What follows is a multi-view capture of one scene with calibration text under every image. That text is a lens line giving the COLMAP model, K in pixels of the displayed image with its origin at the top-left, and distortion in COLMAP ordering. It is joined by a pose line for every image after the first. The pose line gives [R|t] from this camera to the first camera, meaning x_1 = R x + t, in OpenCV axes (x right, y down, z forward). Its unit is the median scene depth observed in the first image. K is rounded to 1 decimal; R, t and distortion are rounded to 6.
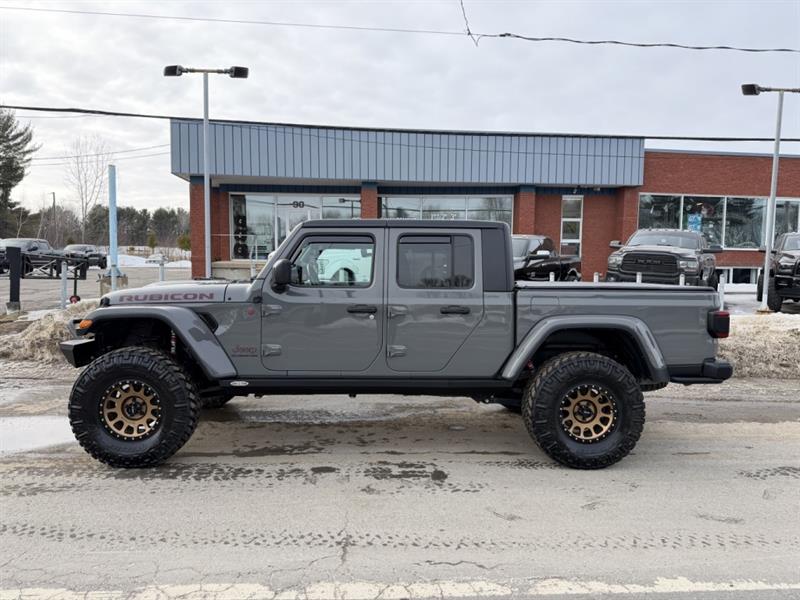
lens RADIAL K [[552.7, 0, 404.6], [0, 552.7, 298.0], [0, 0, 1]] dist [0.049956, -0.063672]
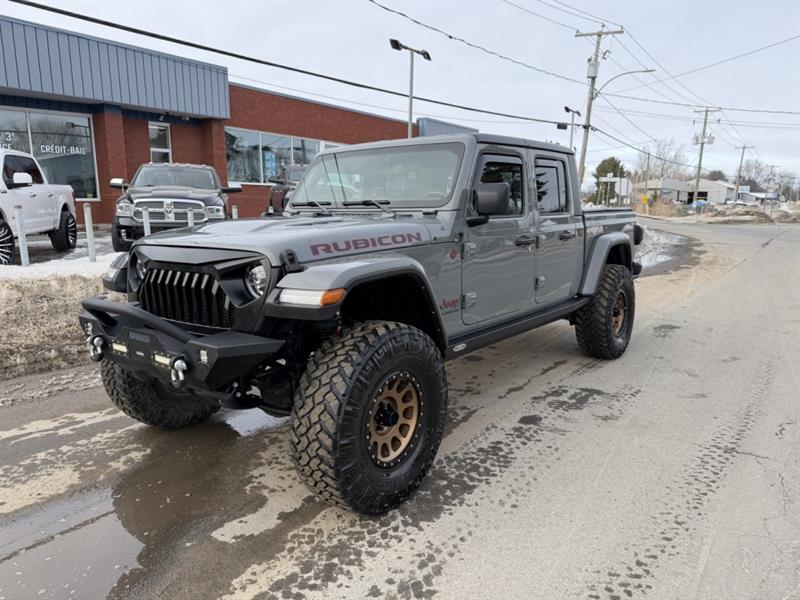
lens RADIAL K [[558.1, 0, 396.8], [0, 558.1, 298.7], [0, 0, 1]] dist [0.071267, -0.101387]
pose [[0.650220, -0.142747, 0.746215, -0.184322], [0.060652, 0.988809, 0.136304, -0.004732], [-0.757321, -0.043369, 0.651601, 0.113110]]
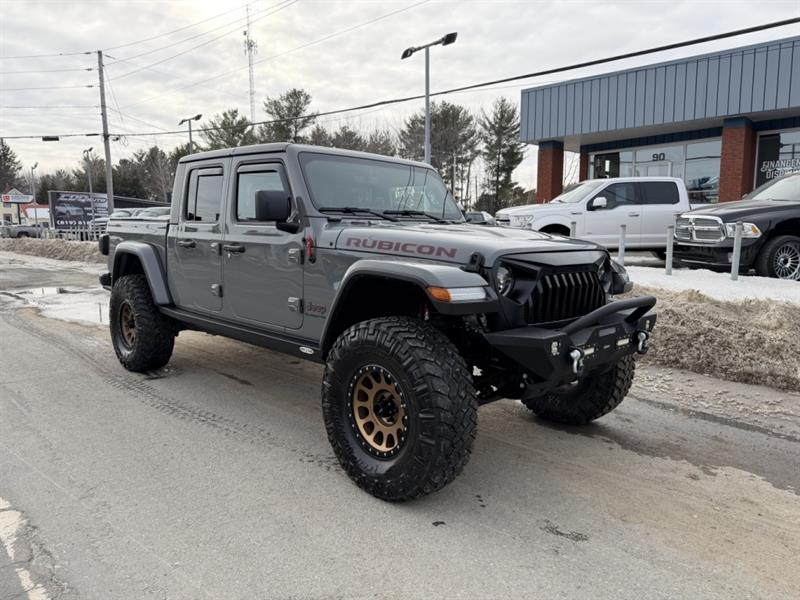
lens RADIAL K [[560.6, 0, 400.0], [0, 560.6, 300.0], [0, 0, 1]] dist [0.034411, -0.034862]
pose [[0.652249, 0.079203, -0.753856, 0.253347], [-0.039039, 0.996716, 0.070942, 0.008375], [0.756999, -0.016842, 0.653199, 0.116198]]
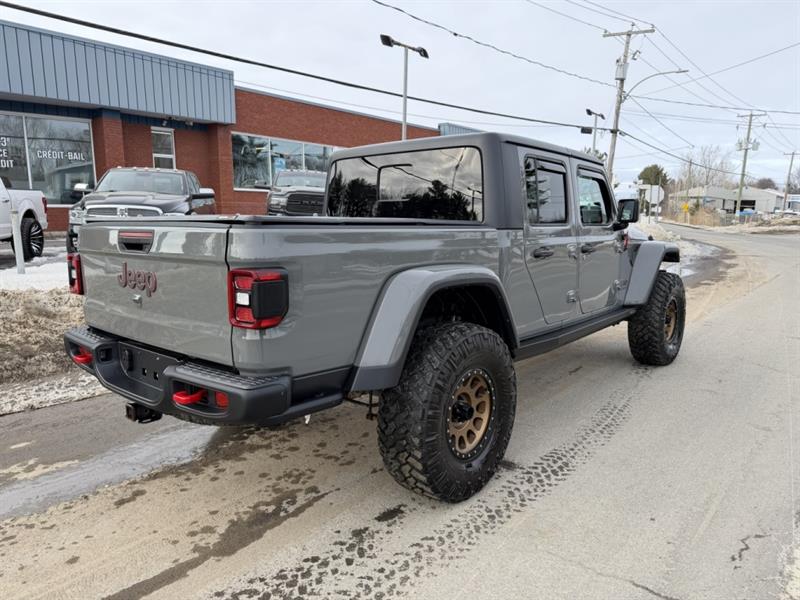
lens RADIAL K [[560.6, 0, 400.0], [0, 560.6, 300.0], [0, 0, 1]] dist [0.034411, -0.034862]
pose [[0.695111, -0.125540, 0.707856, -0.111125], [0.054847, 0.991026, 0.121902, -0.003216], [-0.716807, -0.045912, 0.695758, 0.107191]]
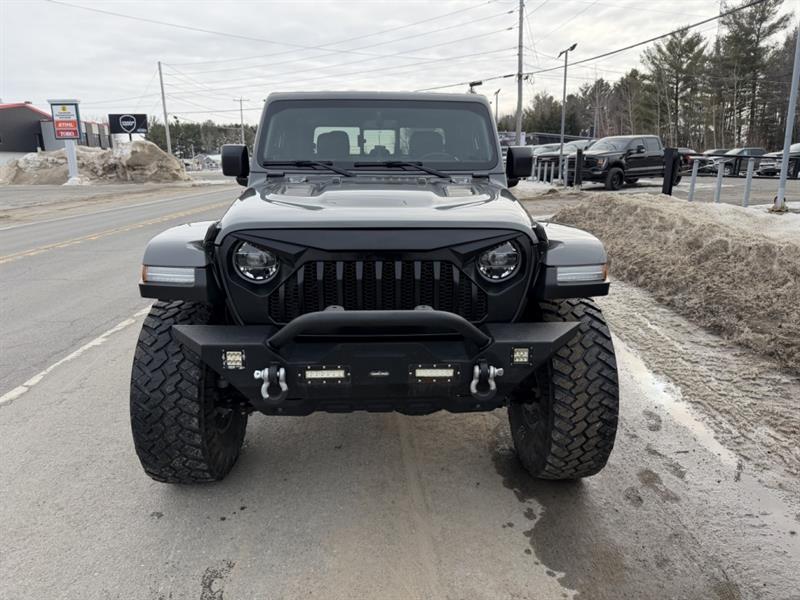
lens RADIAL K [[563.7, 0, 408.7], [0, 563.7, 294.2], [0, 0, 1]] dist [0.012400, -0.005233]
pose [[-0.019429, 0.209617, -0.977591, 0.271779], [-0.057264, 0.975937, 0.210400, -0.005279], [0.998170, 0.060068, -0.006958, 0.248361]]
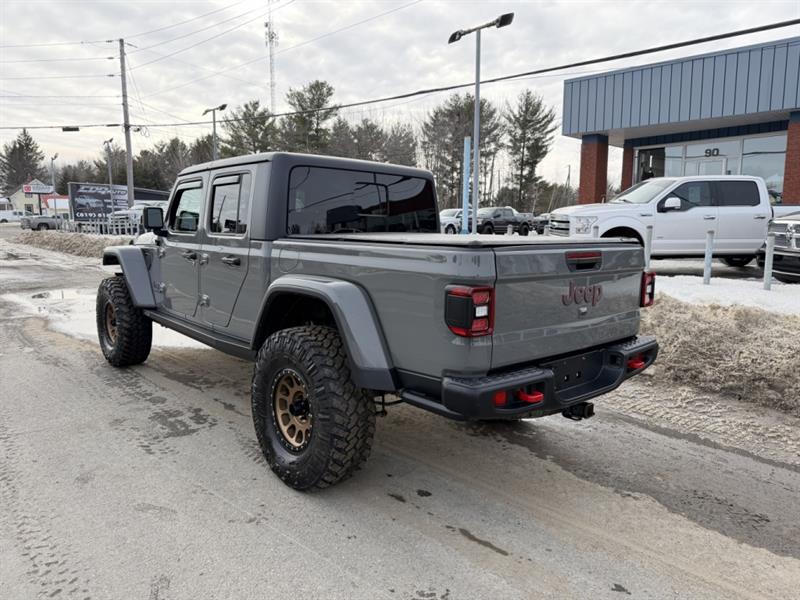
lens RADIAL K [[563.7, 0, 408.7], [0, 563.7, 294.2], [0, 0, 1]] dist [0.012400, -0.005233]
pose [[0.639325, 0.087819, -0.763905, 0.196106], [-0.049354, 0.996095, 0.073207, -0.000778], [0.767351, -0.009102, 0.641162, 0.130906]]
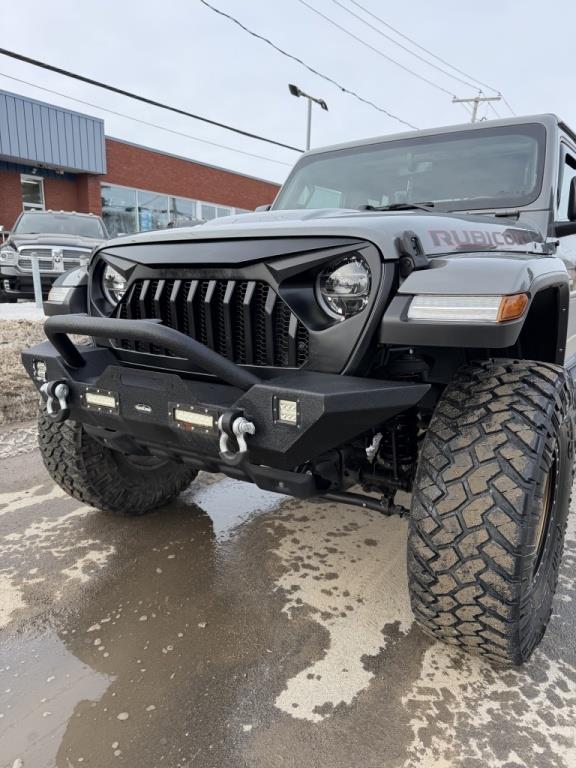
lens RADIAL K [[541.1, 0, 288.0], [0, 541.1, 384.0], [0, 0, 1]] dist [0.012400, -0.005233]
pose [[0.607875, -0.167250, 0.776219, -0.174329], [0.049542, 0.983649, 0.173147, 0.005706], [-0.792486, -0.066797, 0.606222, 0.176357]]
